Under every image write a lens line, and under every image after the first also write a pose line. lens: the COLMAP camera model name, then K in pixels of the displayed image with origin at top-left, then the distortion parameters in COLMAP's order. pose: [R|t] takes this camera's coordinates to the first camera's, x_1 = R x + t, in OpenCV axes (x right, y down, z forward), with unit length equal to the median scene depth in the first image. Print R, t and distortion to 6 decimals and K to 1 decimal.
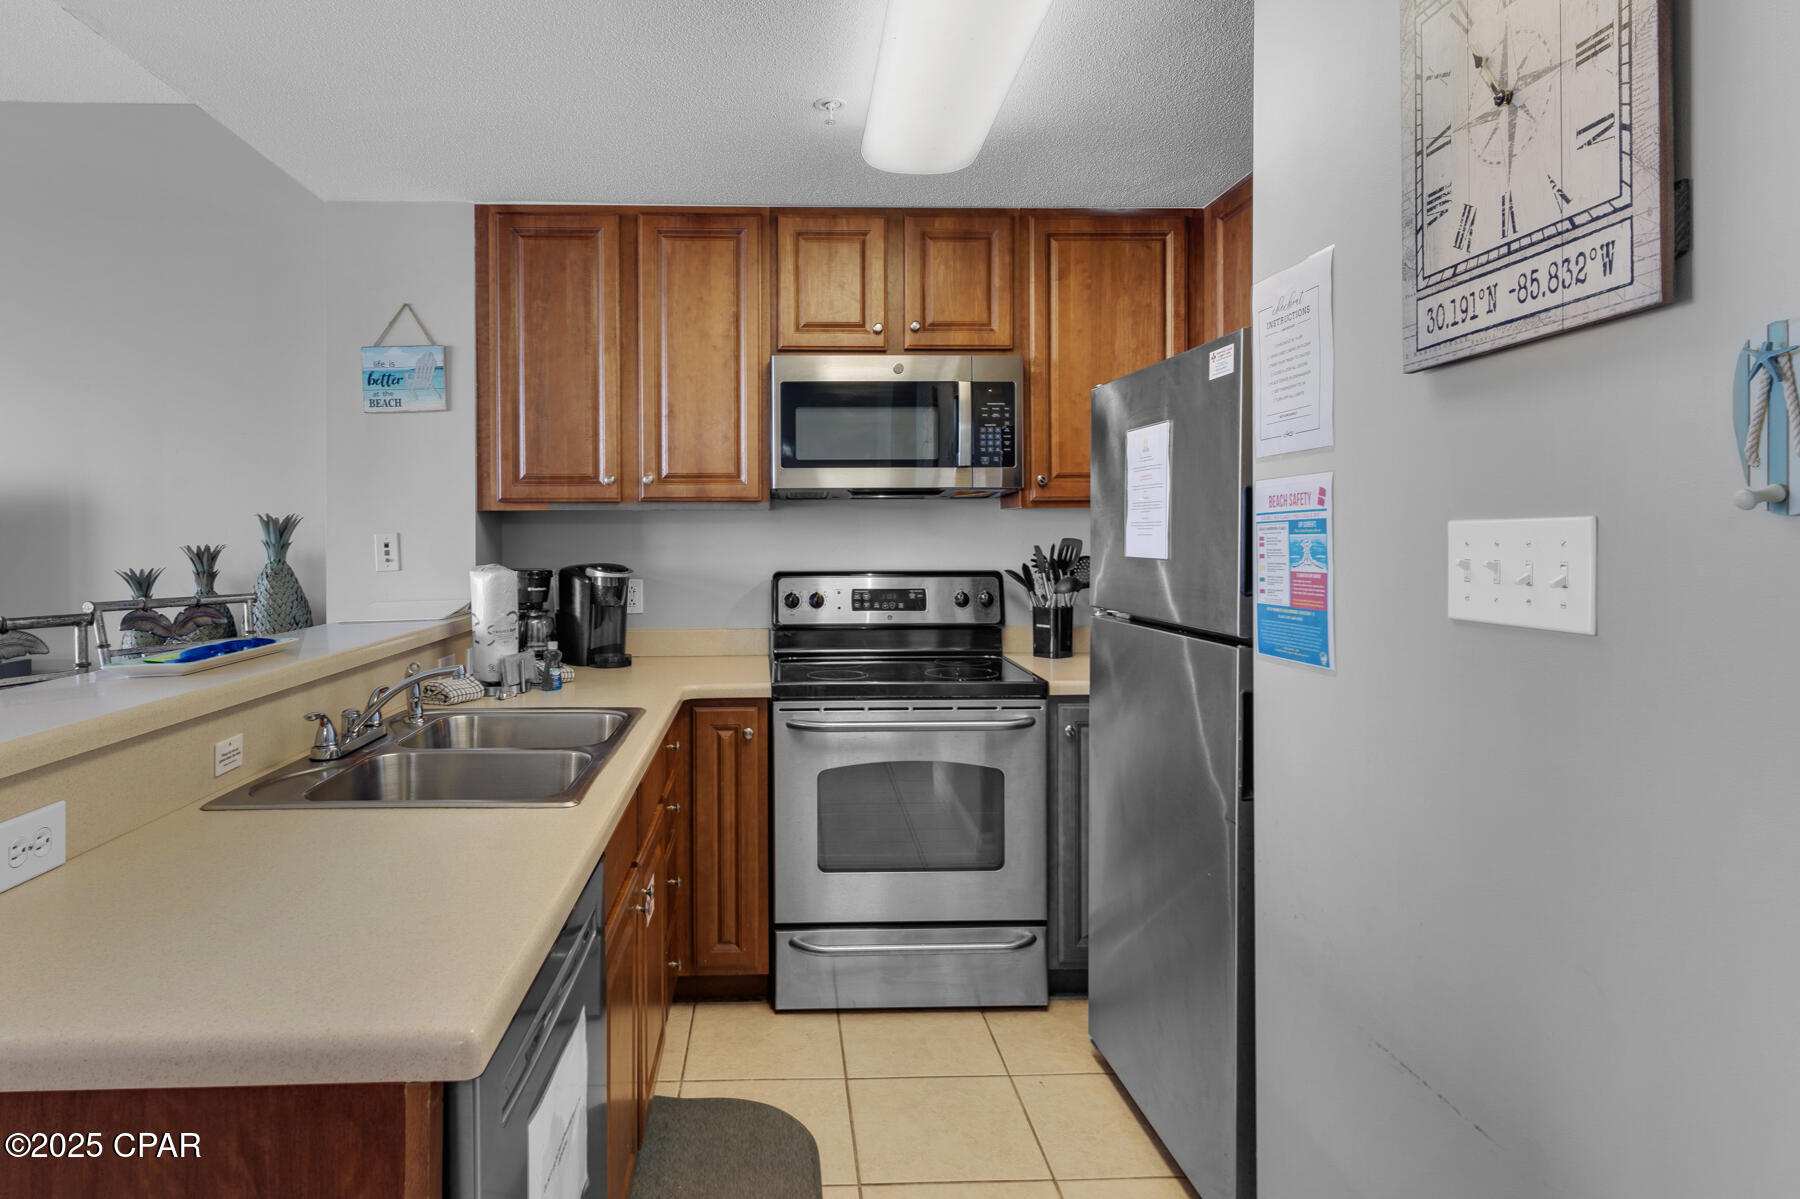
lens RADIAL K [[1003.5, 0, 814.2], [0, 1003.5, 536.7], [0, 0, 1]] dist [0.001263, 0.000013]
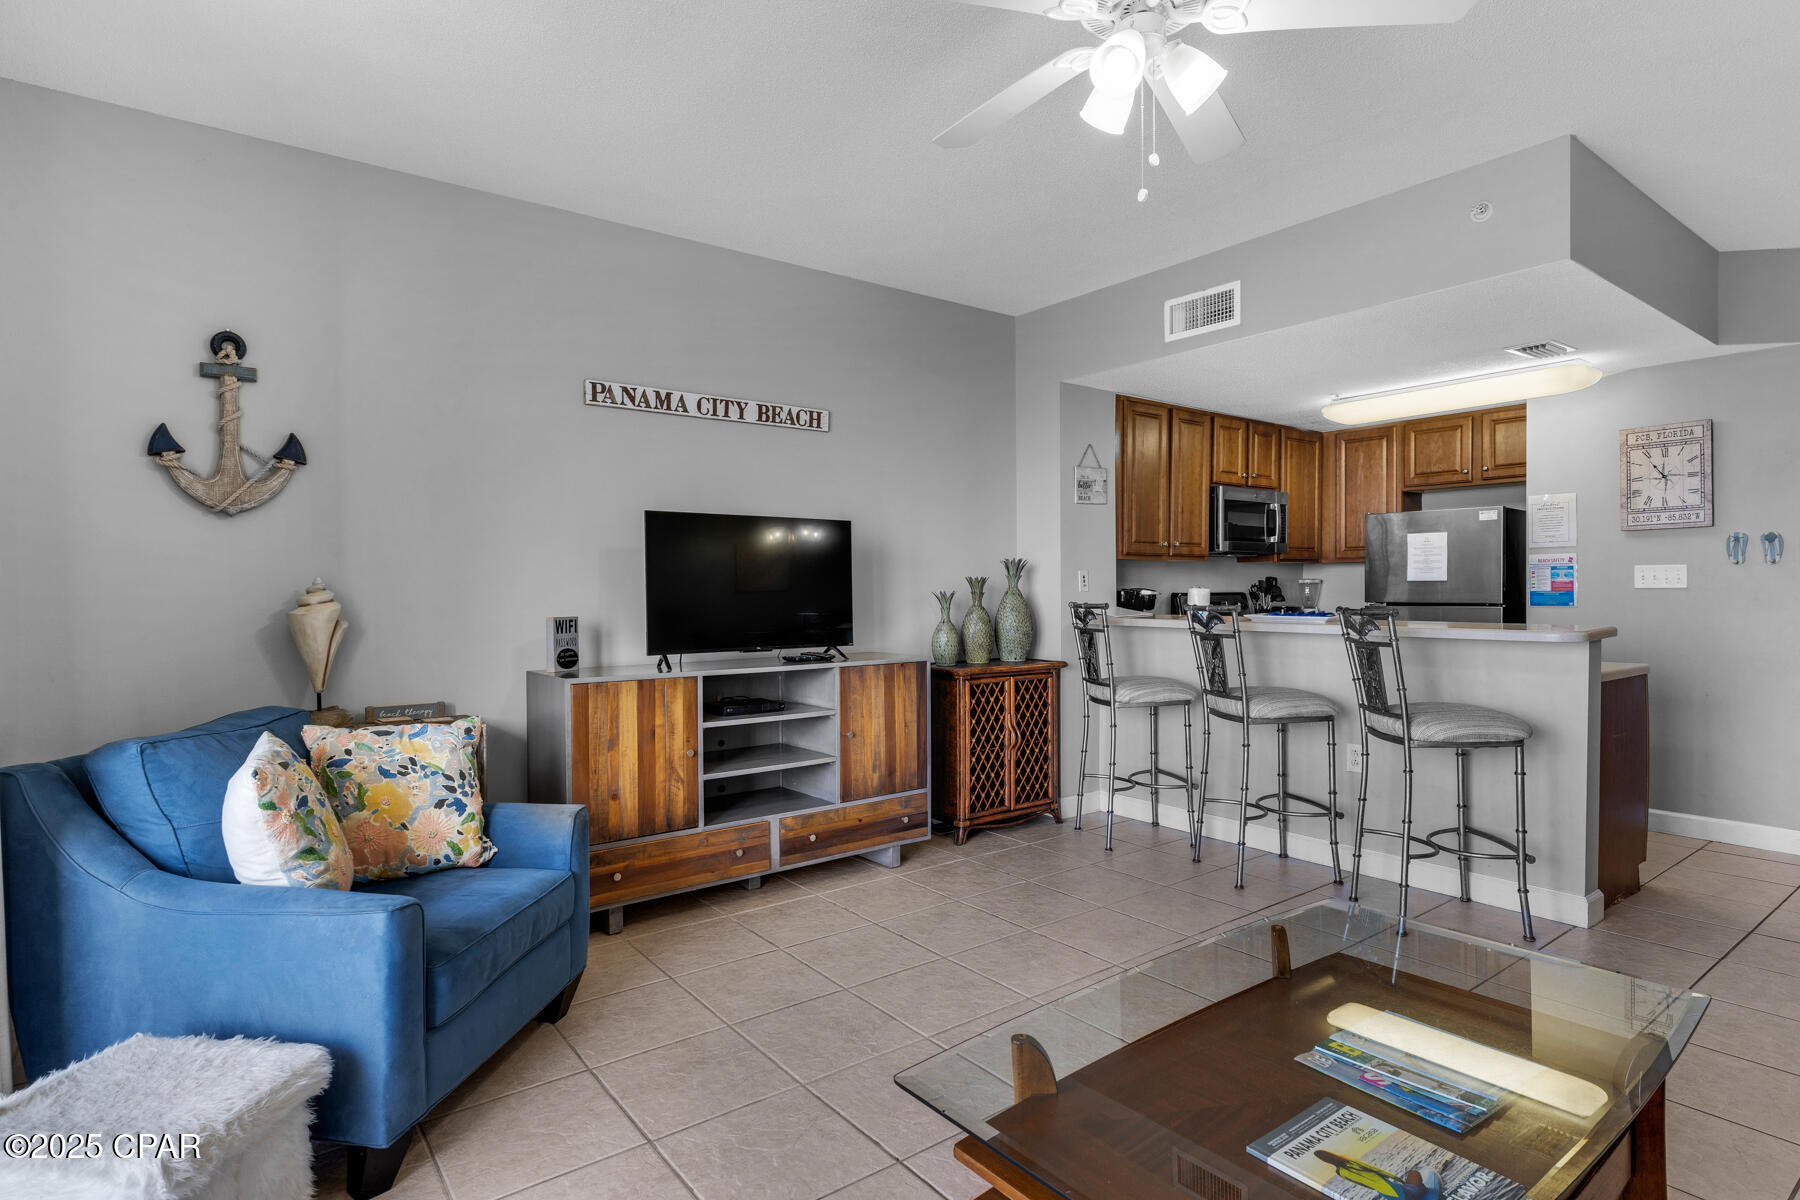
lens RADIAL K [[933.6, 0, 897.8], [0, 933.6, 598.2], [0, 0, 1]] dist [-0.010566, 0.008266]
pose [[0.817403, -0.006558, 0.576028, -1.662141], [0.003111, 0.999971, 0.006970, 0.033205], [-0.576057, -0.003905, 0.817400, -0.176236]]
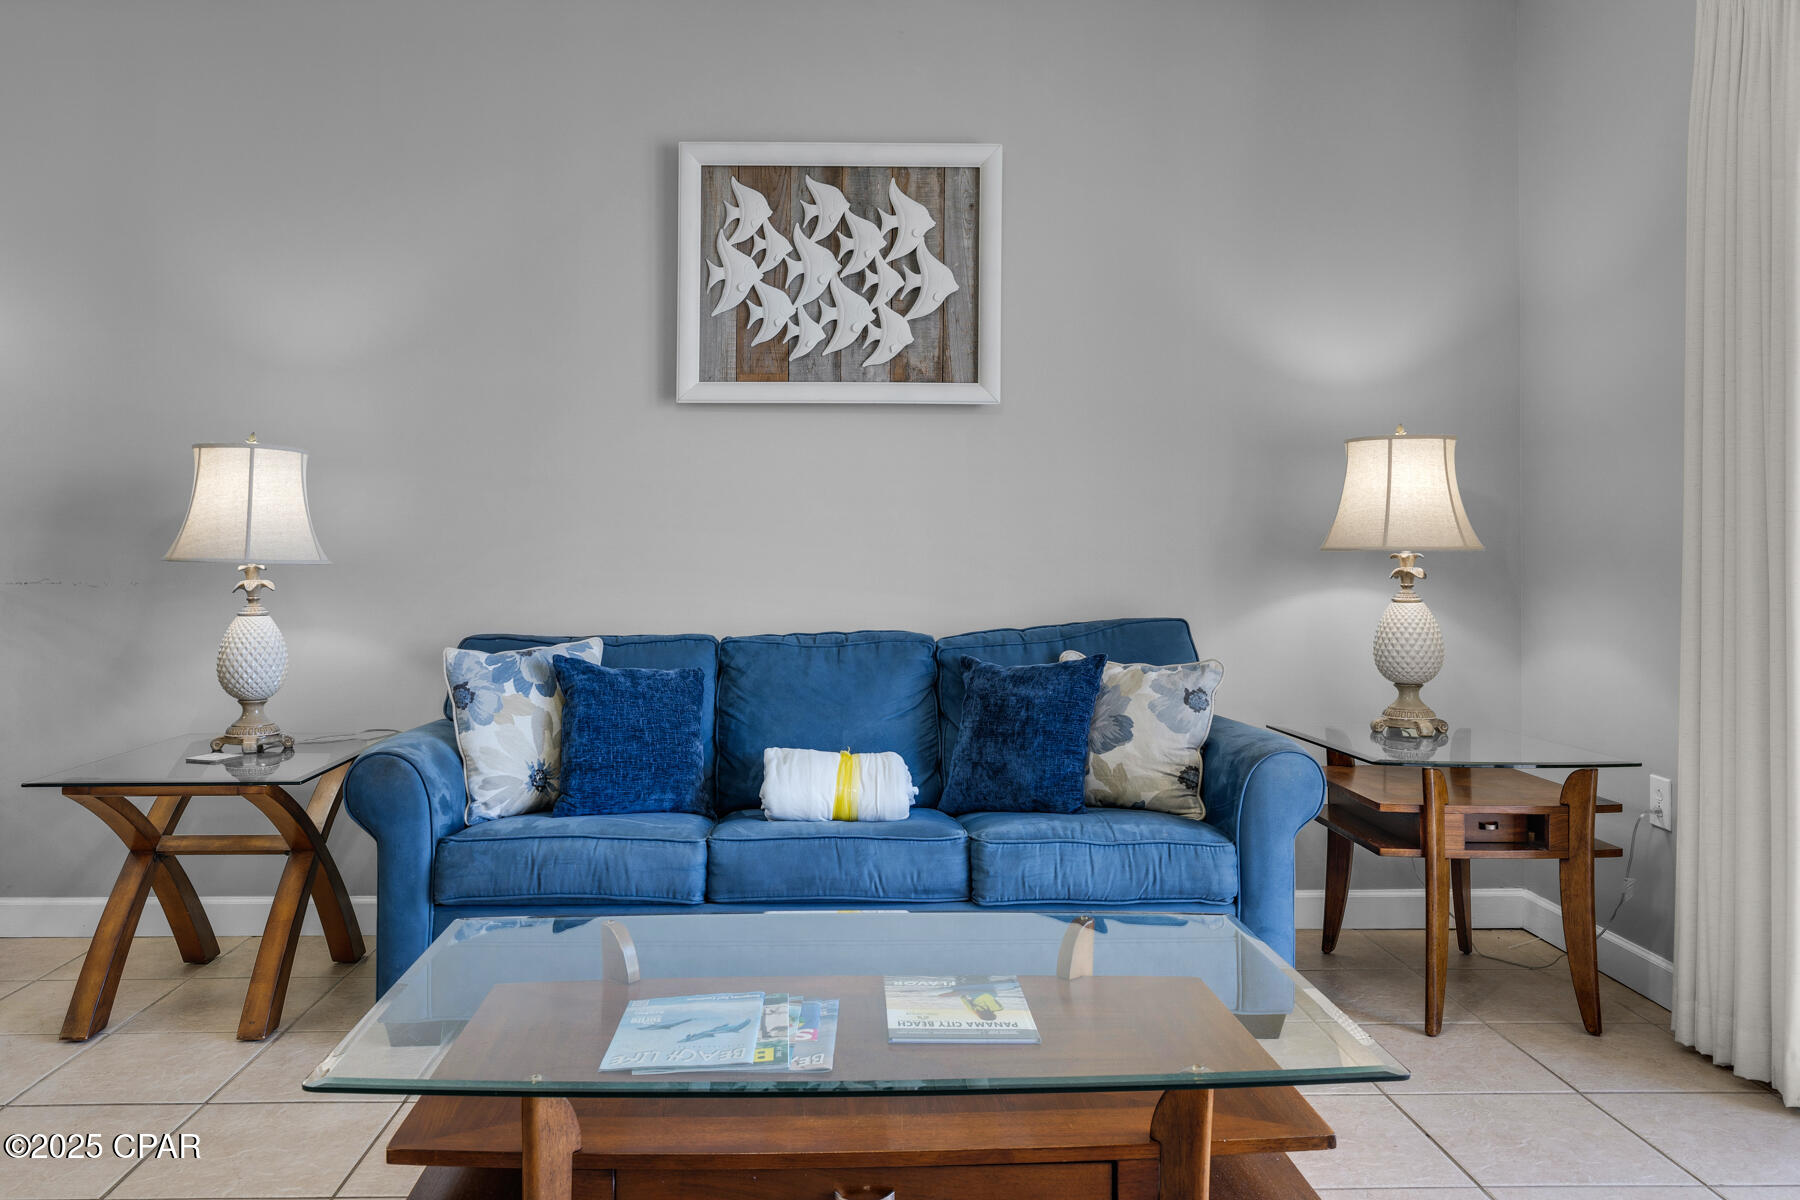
lens RADIAL K [[1359.2, 0, 855.0], [0, 1359.2, 516.1], [0, 0, 1]] dist [0.001186, 0.003021]
pose [[-0.999887, 0.005402, 0.014056, -1.182156], [0.005123, 0.999790, -0.019842, 0.065743], [-0.014161, -0.019768, -0.999704, 0.760998]]
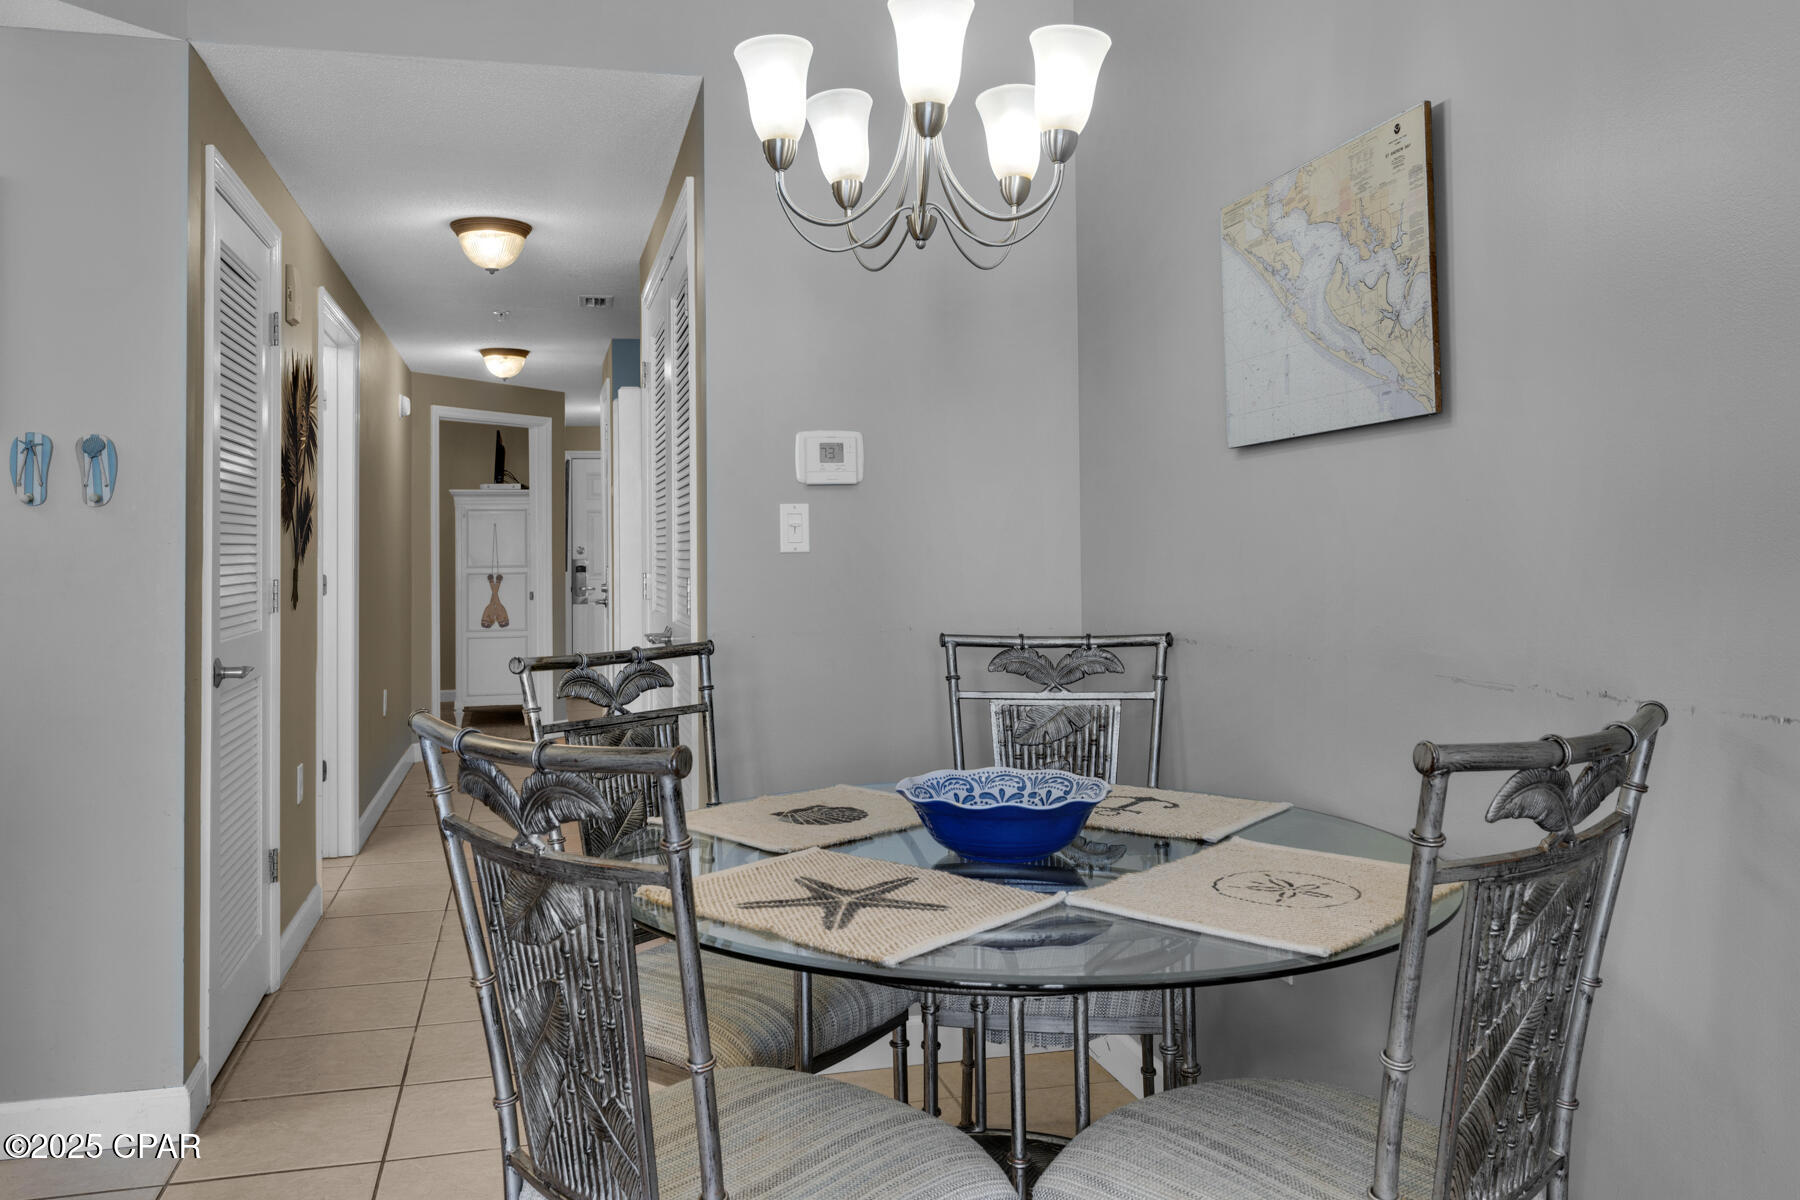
lens RADIAL K [[1359.2, 0, 855.0], [0, 1359.2, 516.1], [0, 0, 1]] dist [0.001186, 0.003021]
pose [[-0.195395, 0.031498, 0.980219, -0.770883], [0.013350, 0.999477, -0.029456, 0.036849], [-0.980634, 0.007330, -0.195713, -0.112300]]
